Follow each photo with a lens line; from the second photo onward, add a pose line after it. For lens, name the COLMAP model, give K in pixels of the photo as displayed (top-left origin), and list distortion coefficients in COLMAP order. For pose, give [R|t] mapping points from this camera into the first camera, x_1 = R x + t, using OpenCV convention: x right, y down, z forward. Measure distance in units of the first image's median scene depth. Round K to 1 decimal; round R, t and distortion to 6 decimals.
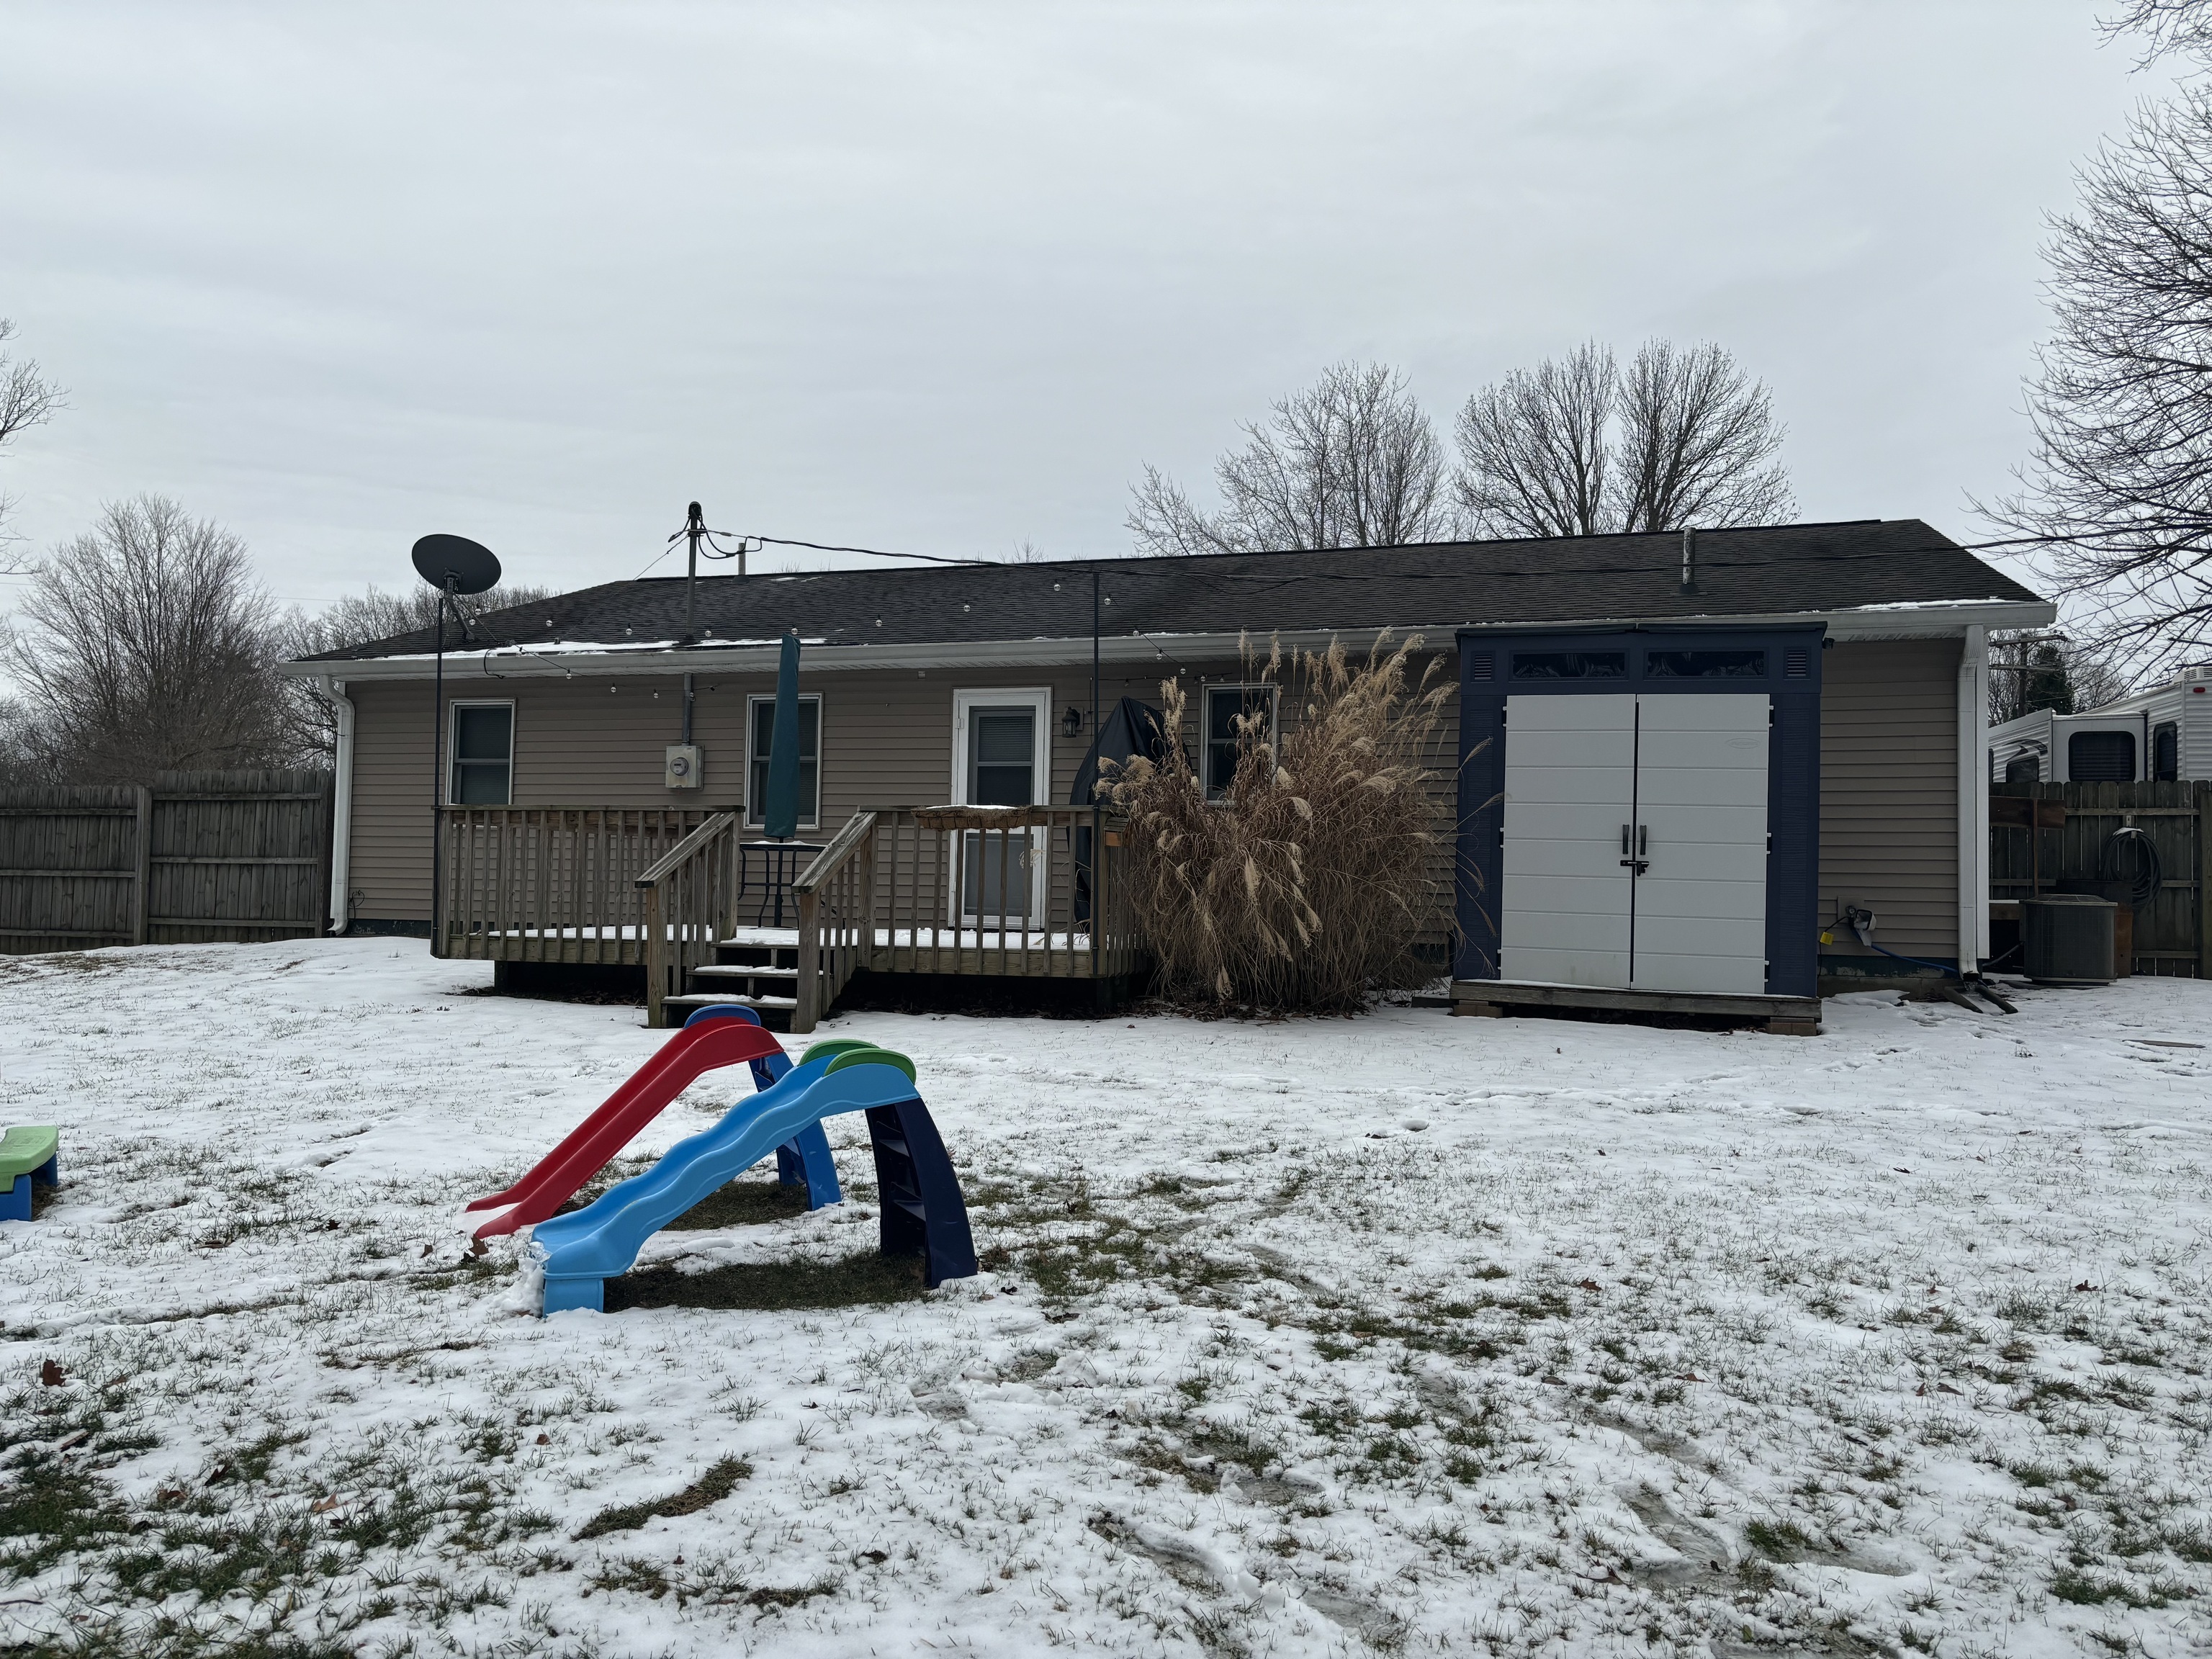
lens RADIAL K [[1642.0, 0, 1111.6], [0, 1642.0, 818.2], [0, 0, 1]] dist [0.005523, 0.005252]
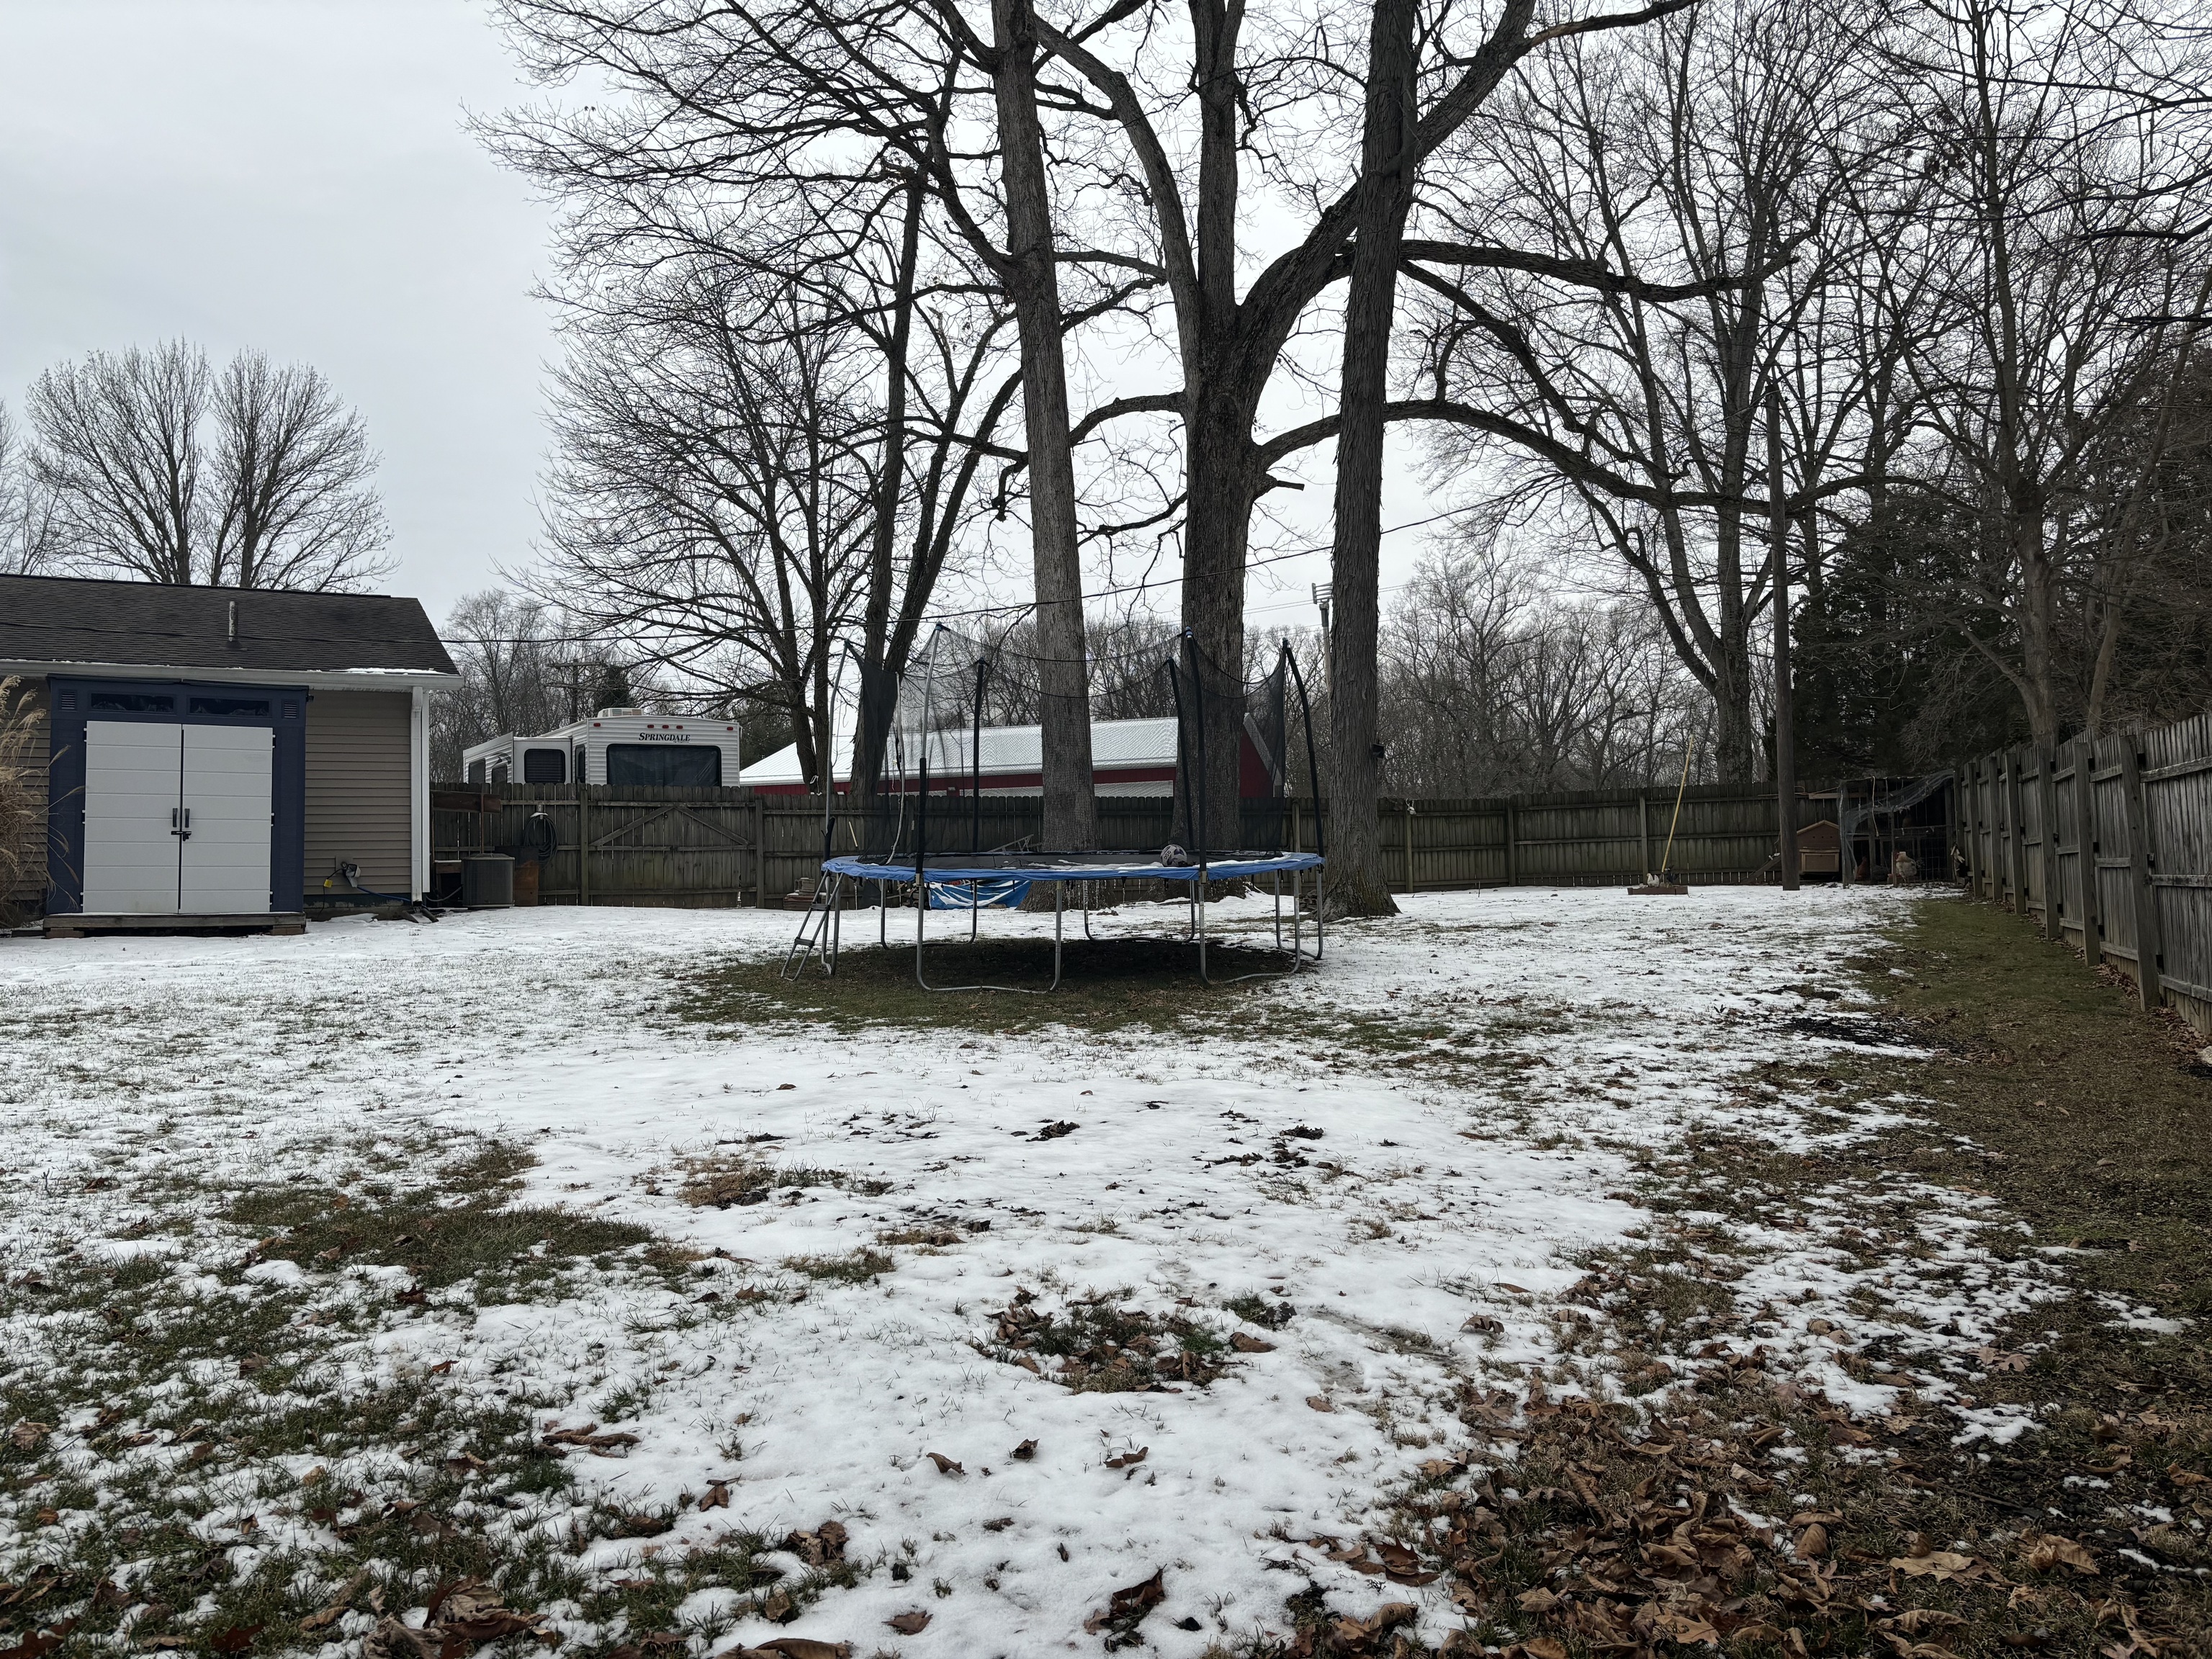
lens RADIAL K [[1642.0, 0, 1111.6], [0, 1642.0, 818.2], [0, 0, 1]] dist [0.005523, 0.005252]
pose [[0.703268, -0.005645, 0.710902, -0.097605], [0.003808, 0.999984, 0.004173, 0.005737], [-0.710914, -0.000227, 0.703279, -0.413662]]
